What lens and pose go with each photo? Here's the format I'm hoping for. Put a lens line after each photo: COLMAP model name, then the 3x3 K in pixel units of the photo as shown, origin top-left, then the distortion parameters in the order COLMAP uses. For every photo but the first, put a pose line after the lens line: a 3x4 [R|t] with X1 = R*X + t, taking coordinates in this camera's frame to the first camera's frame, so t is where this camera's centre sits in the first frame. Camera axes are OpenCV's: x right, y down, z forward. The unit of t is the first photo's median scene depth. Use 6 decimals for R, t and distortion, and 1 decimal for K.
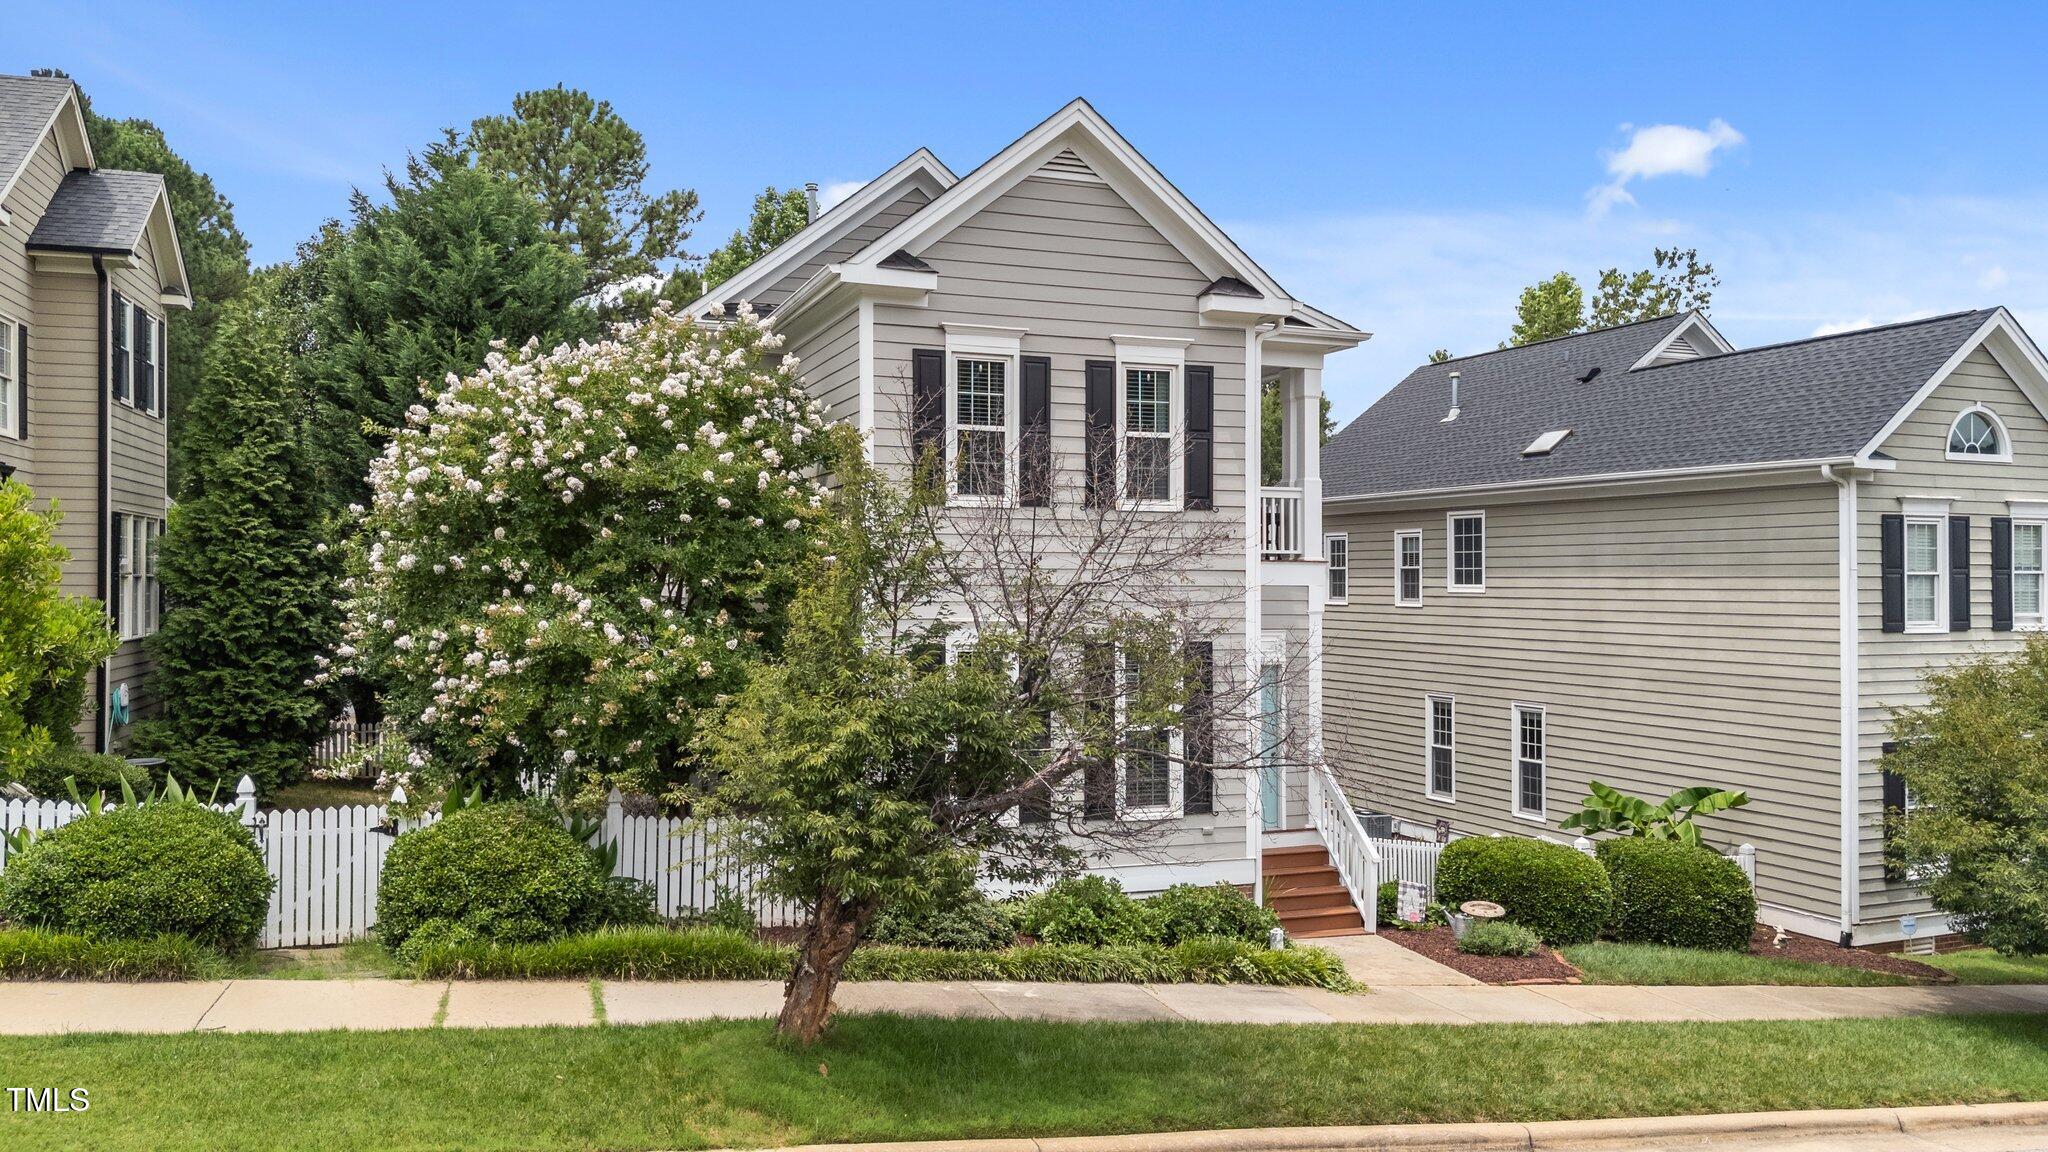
lens RADIAL K [[1502.8, 0, 1020.4], [0, 1502.8, 569.6], [0, 0, 1]] dist [0.069652, -0.066350]
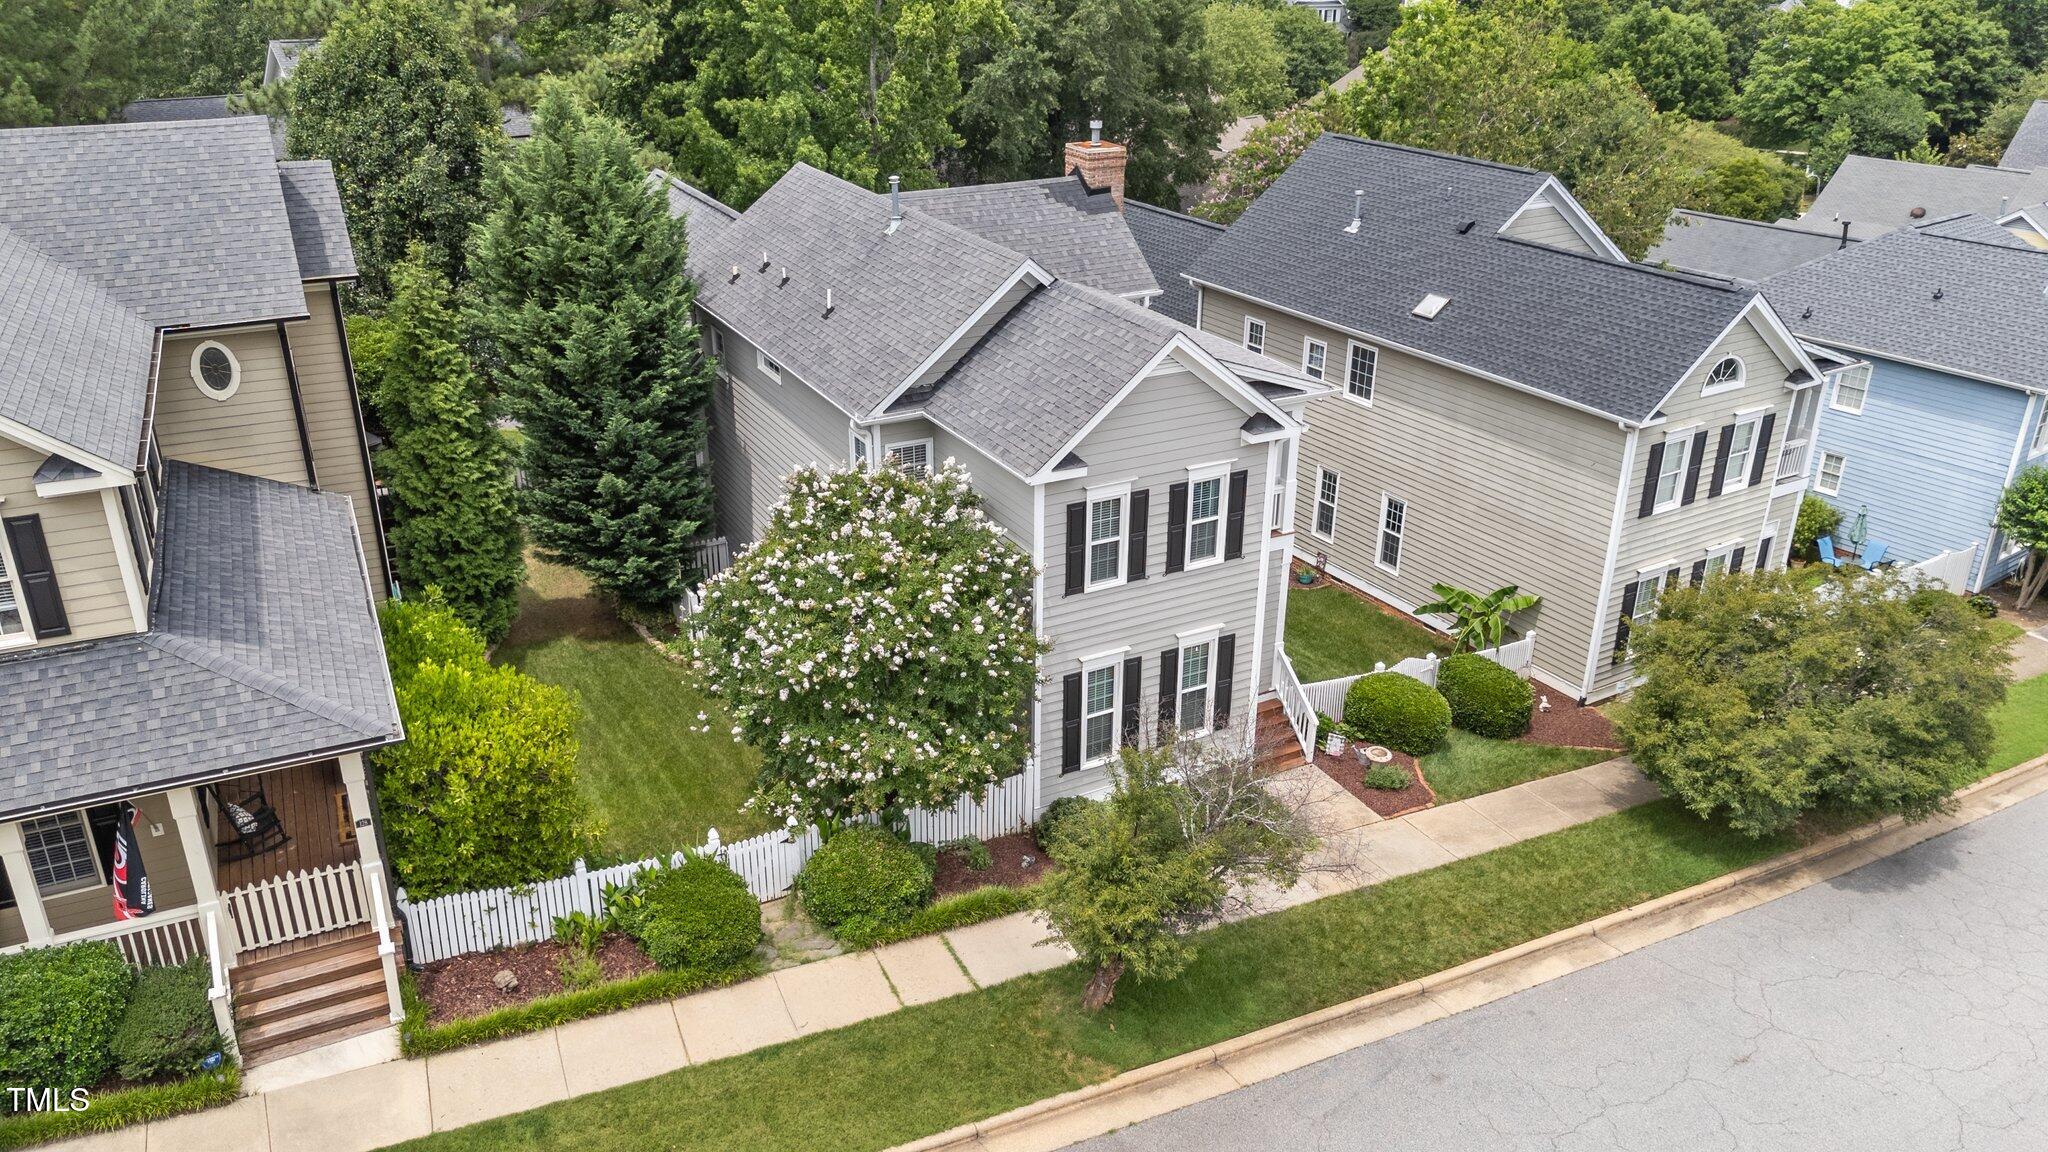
lens RADIAL K [[1508.3, 0, 1014.9], [0, 1508.3, 567.1], [0, 0, 1]] dist [0.079680, -0.088466]
pose [[0.990654, -0.052656, 0.125823, -0.274526], [-0.004351, 0.909808, 0.415008, -0.620583], [-0.136327, -0.411676, 0.901076, -0.340021]]
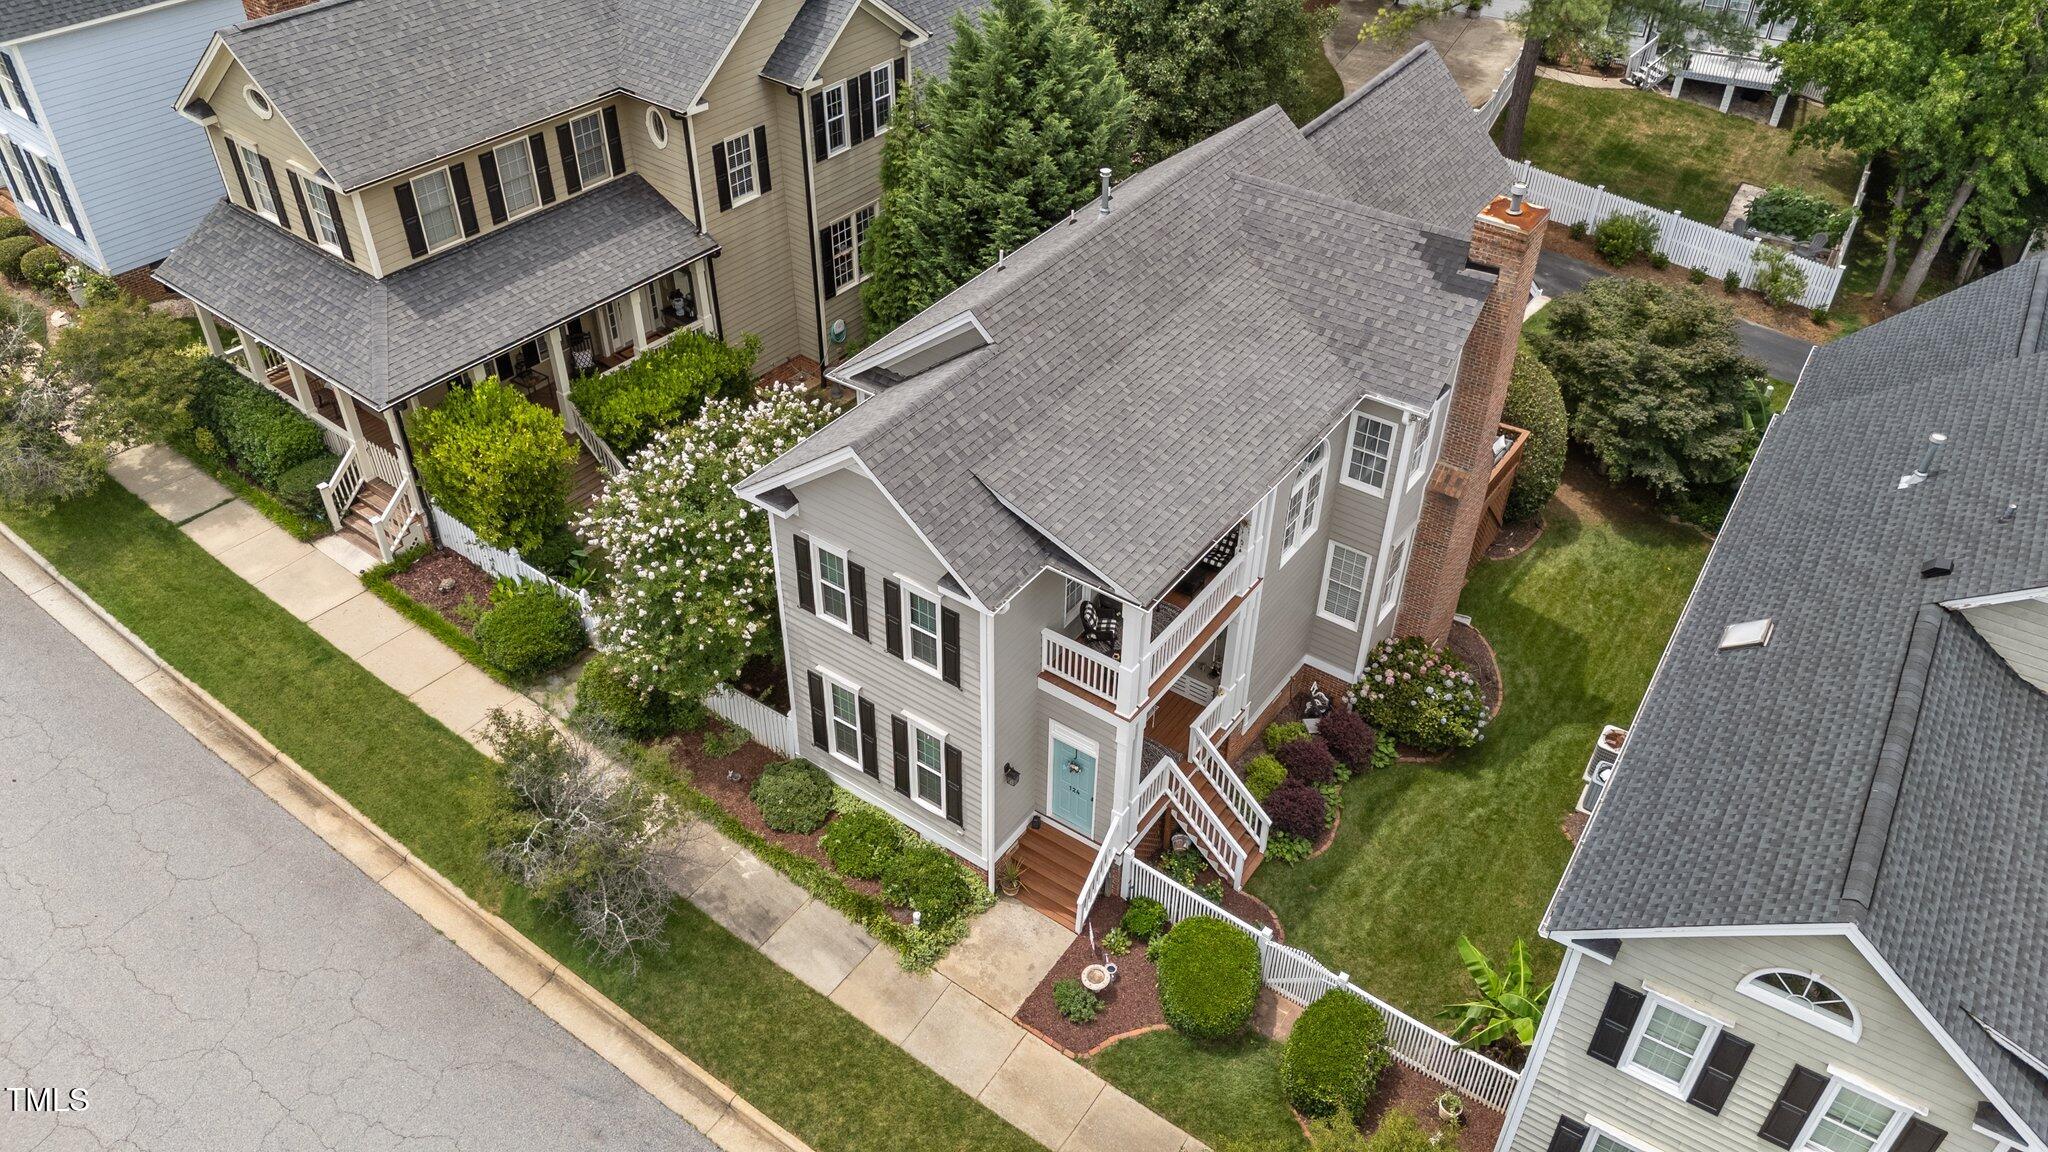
lens RADIAL K [[1508.3, 0, 1014.9], [0, 1508.3, 567.1], [0, 0, 1]] dist [0.079680, -0.088466]
pose [[0.559356, 0.518663, -0.646614, 0.968522], [-0.002271, 0.781017, 0.624505, -0.971585], [0.828925, -0.347852, 0.438044, 0.406605]]
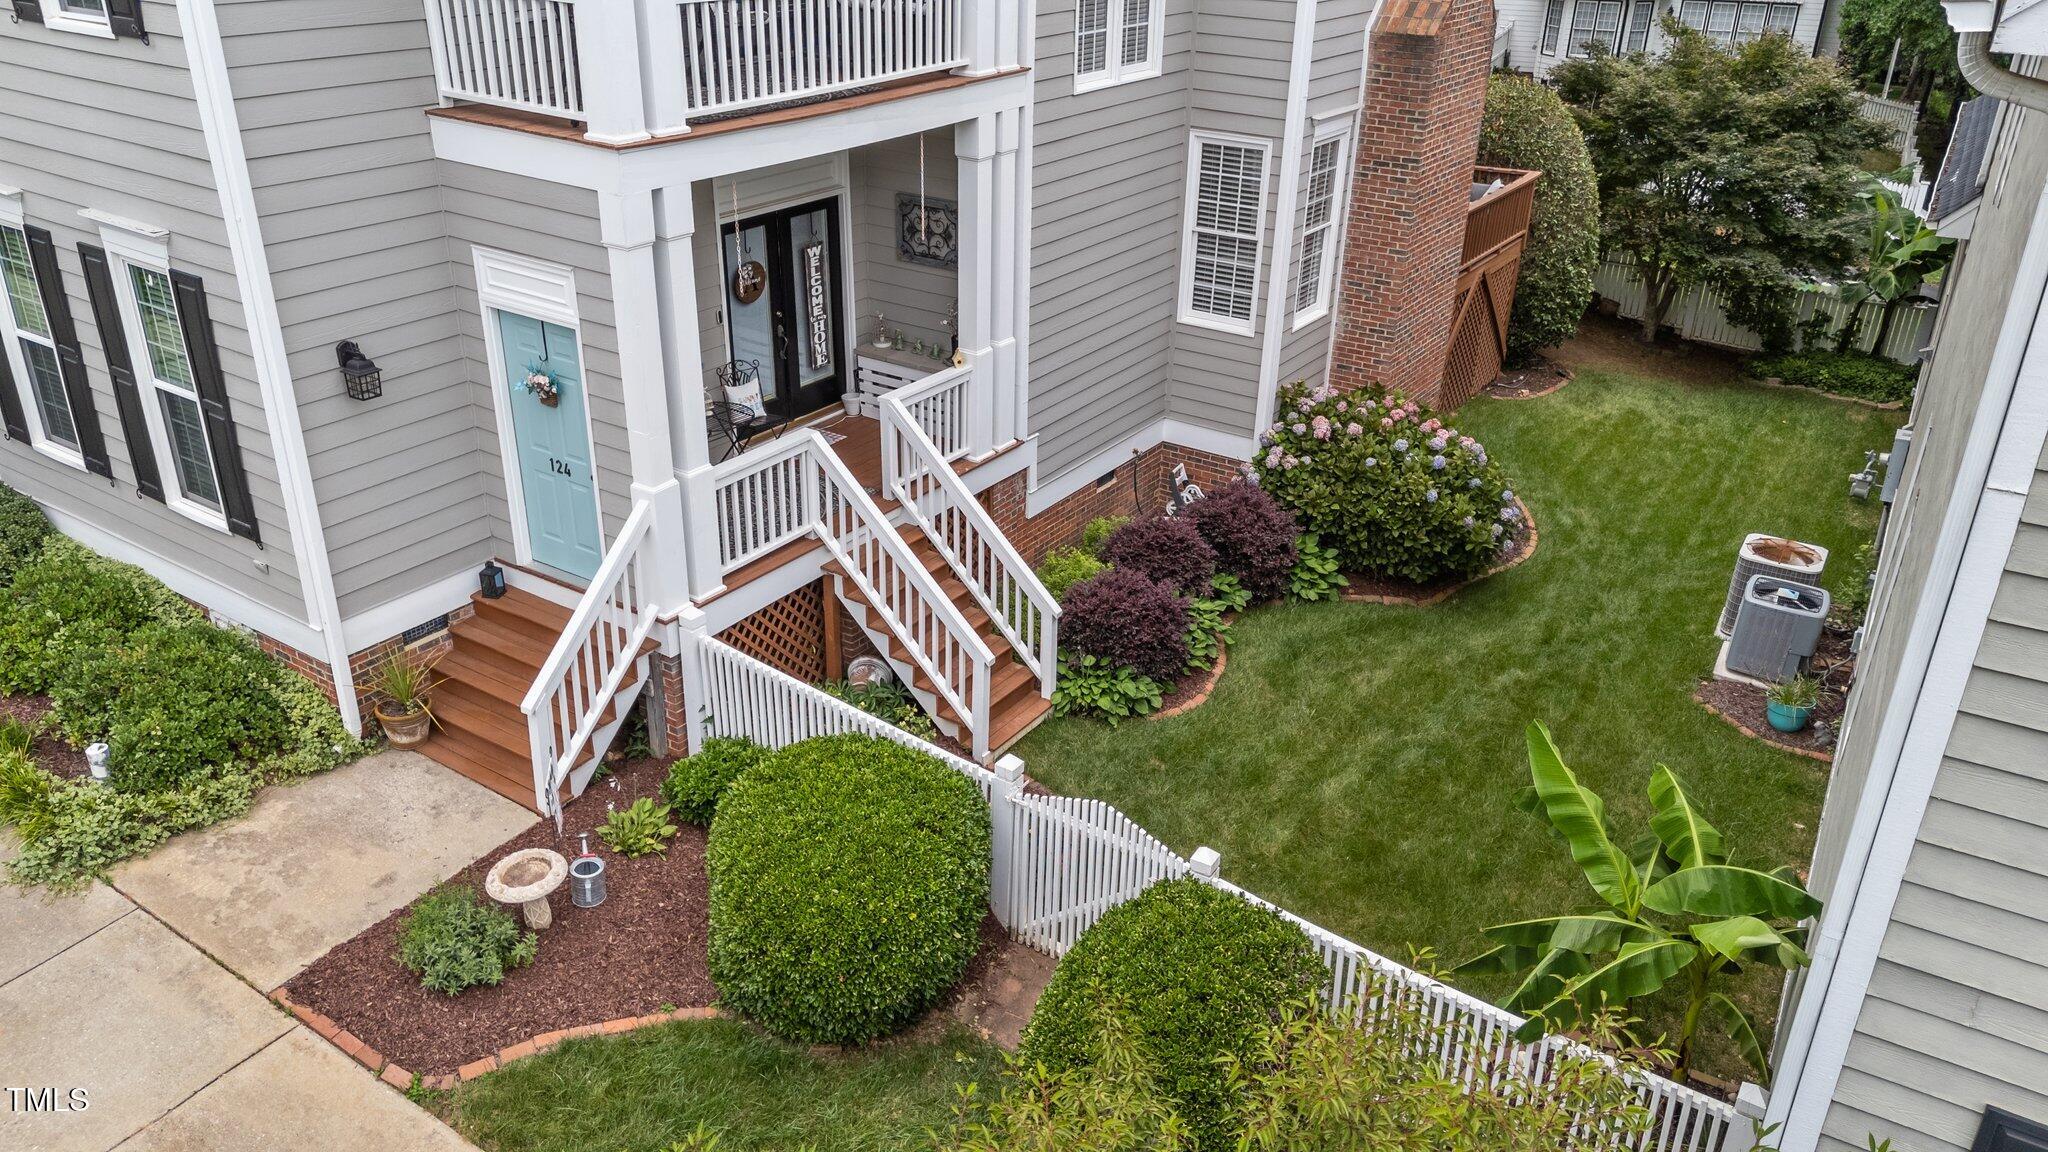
lens RADIAL K [[1508.3, 0, 1014.9], [0, 1508.3, 567.1], [0, 0, 1]] dist [0.079680, -0.088466]
pose [[0.576054, 0.360158, -0.733790, 0.727054], [-0.011518, 0.901187, 0.433277, -0.103925], [0.817330, -0.241140, 0.523281, 0.848354]]
